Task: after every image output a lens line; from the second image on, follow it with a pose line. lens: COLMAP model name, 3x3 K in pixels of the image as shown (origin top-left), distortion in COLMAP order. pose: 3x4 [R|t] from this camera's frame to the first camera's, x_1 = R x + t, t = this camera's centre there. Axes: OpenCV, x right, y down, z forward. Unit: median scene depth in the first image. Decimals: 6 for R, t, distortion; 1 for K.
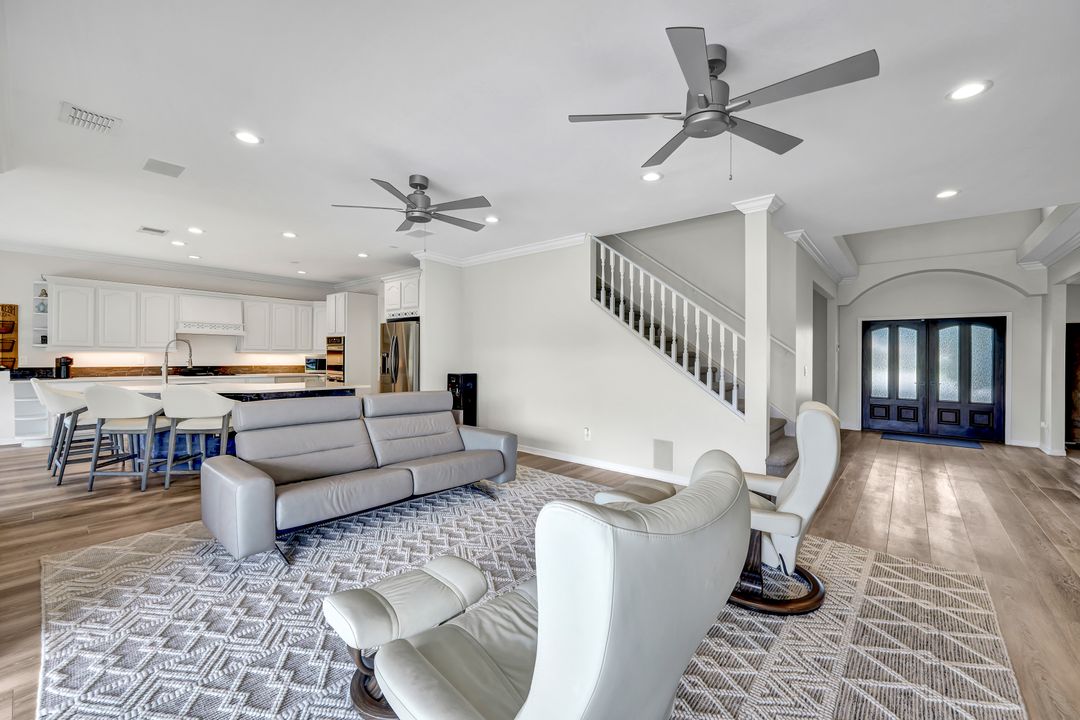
lens RADIAL K [[439.1, 0, 535.5], [0, 439.1, 348.7], [0, 0, 1]] dist [0.004230, -0.000027]
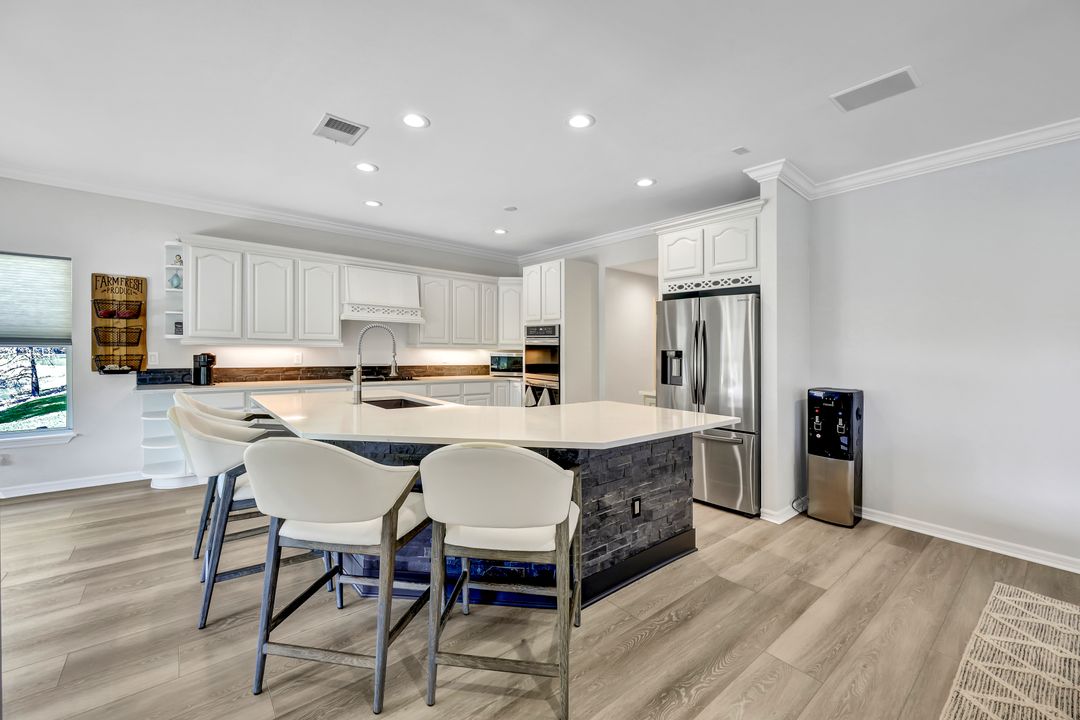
lens RADIAL K [[439.1, 0, 543.3], [0, 439.1, 348.8], [0, 0, 1]] dist [0.004230, -0.000027]
pose [[0.987899, 0.005617, -0.154994, -0.425932], [-0.003409, 0.999889, 0.014505, -0.000324], [0.155058, -0.013801, 0.987809, 0.391131]]
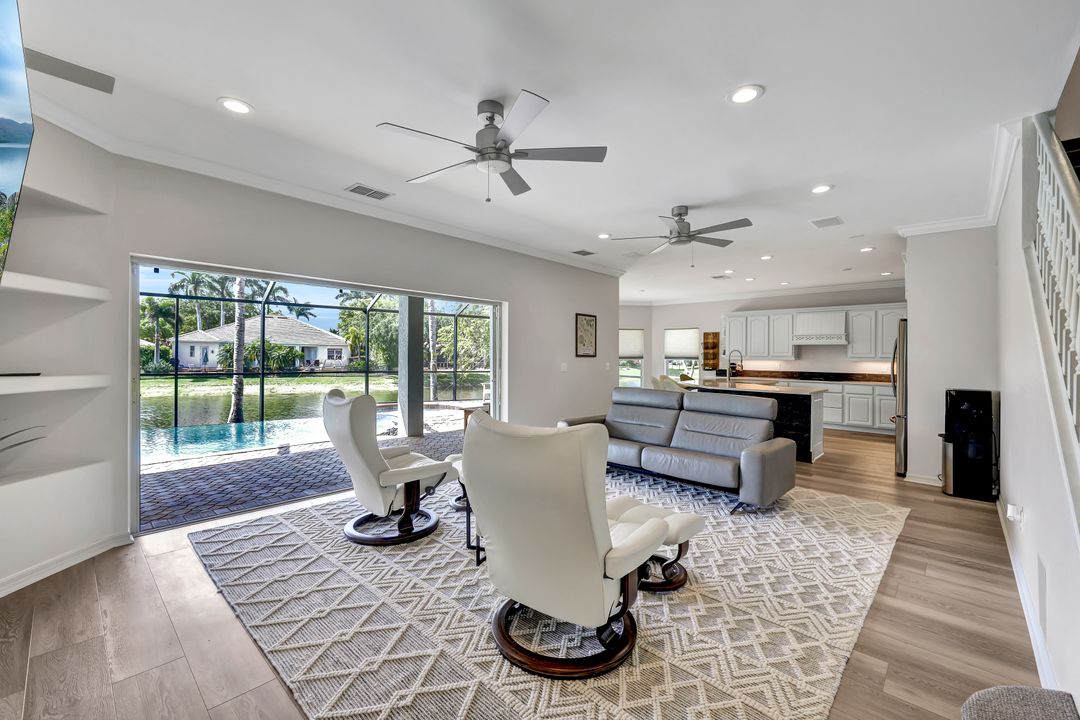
lens RADIAL K [[439.1, 0, 550.2], [0, 439.1, 364.7], [0, 0, 1]] dist [0.004230, -0.000027]
pose [[-0.023754, 0.007915, -0.999687, 0.490817], [0.003380, 0.999964, 0.007837, 0.009909], [0.999712, -0.003193, -0.023780, 0.369680]]
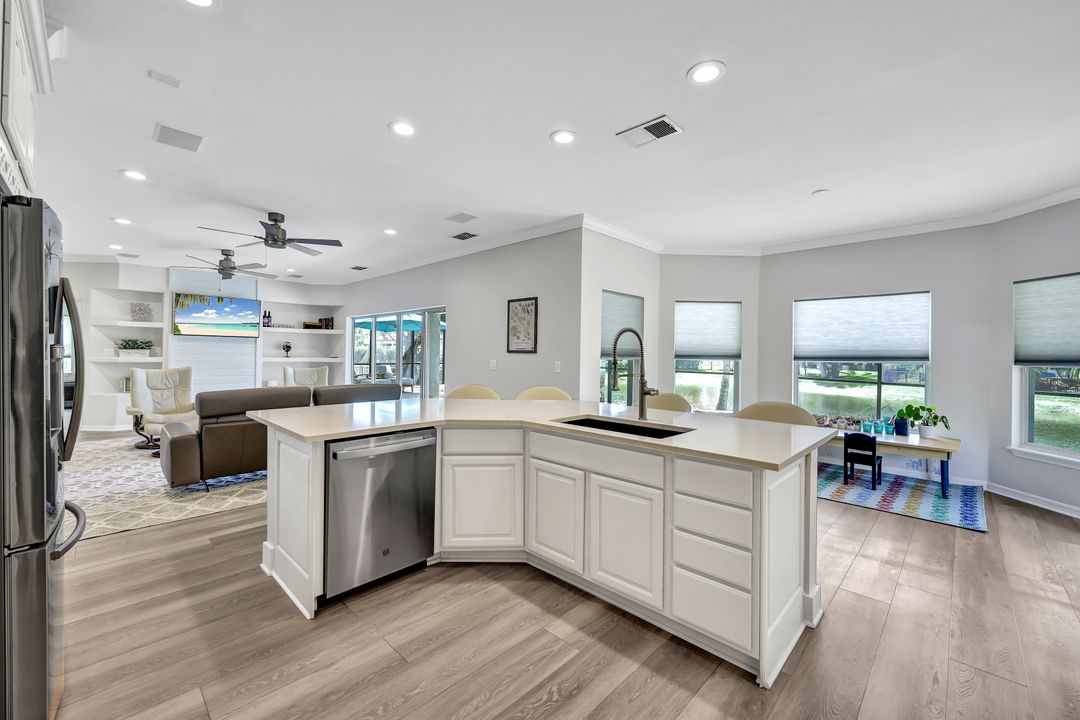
lens RADIAL K [[439.1, 0, 542.6], [0, 439.1, 363.4], [0, 0, 1]] dist [0.004230, -0.000027]
pose [[-0.998275, -0.024587, 0.053315, -0.617067], [-0.024041, 0.999652, 0.010856, 0.009442], [-0.053564, 0.009555, -0.998519, 1.228069]]
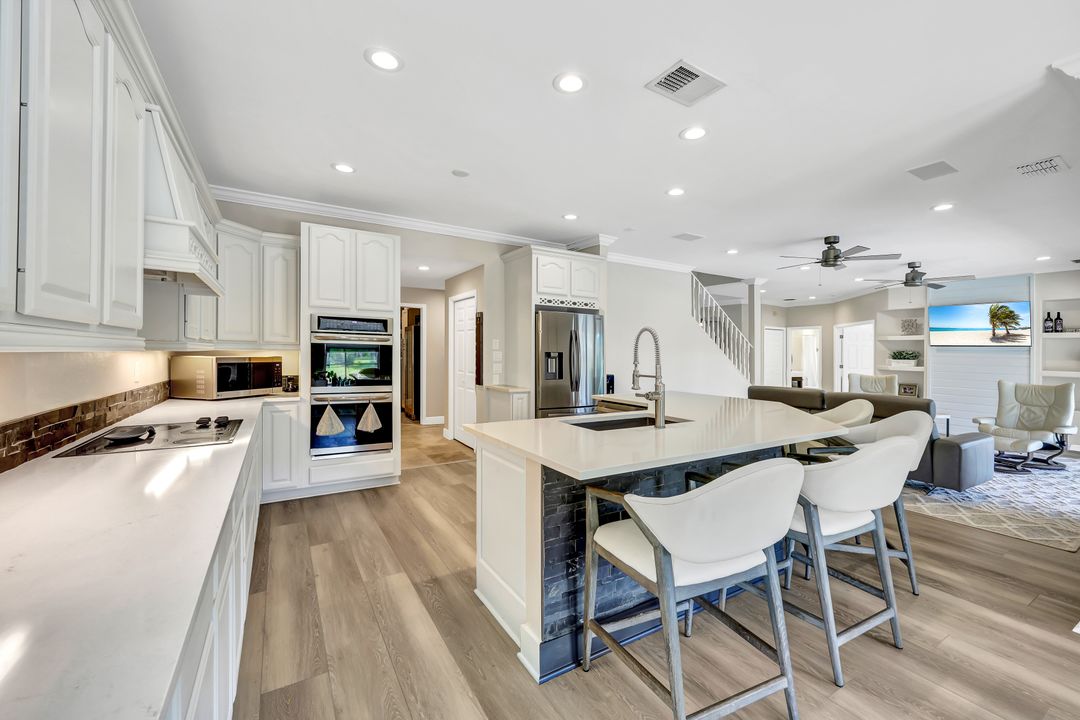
lens RADIAL K [[439.1, 0, 545.2], [0, 439.1, 354.3], [0, 0, 1]] dist [0.004230, -0.000027]
pose [[0.296920, -0.010306, 0.954847, -1.066597], [-0.026415, 0.999470, 0.019002, -0.000293], [-0.954537, -0.030864, 0.296490, 0.803749]]
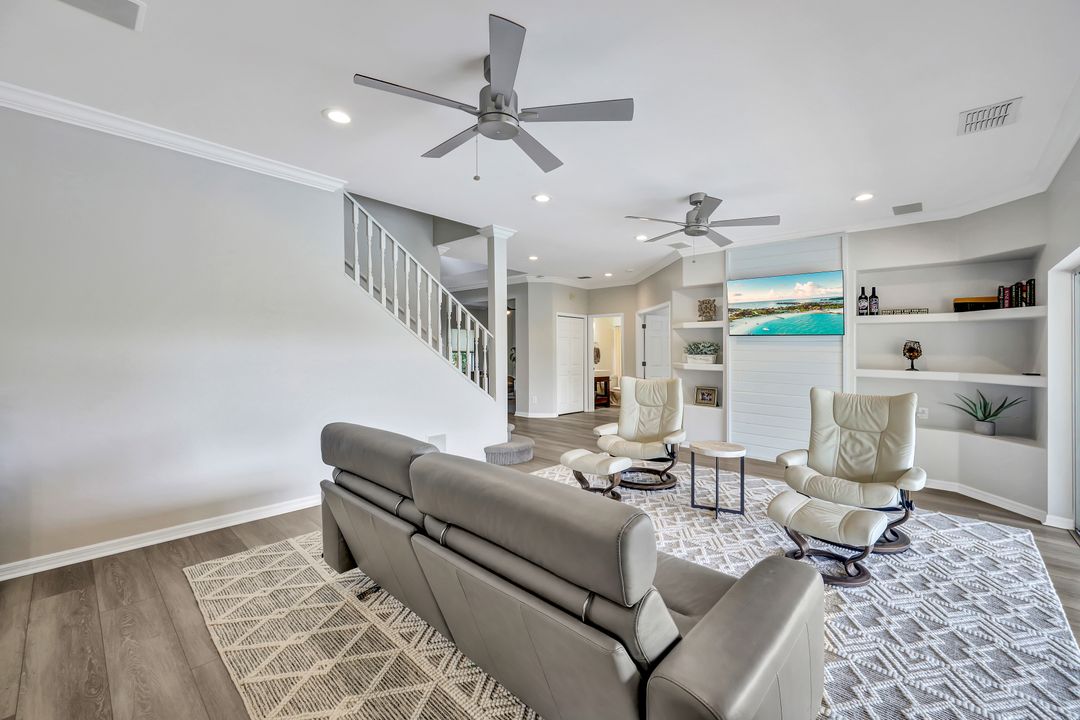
lens RADIAL K [[439.1, 0, 544.7], [0, 439.1, 350.6], [0, 0, 1]] dist [0.004230, -0.000027]
pose [[0.019012, -0.011785, 0.999750, -0.478984], [-0.024802, 0.999617, 0.012255, -0.000158], [-0.999512, -0.025029, 0.018712, 0.504992]]
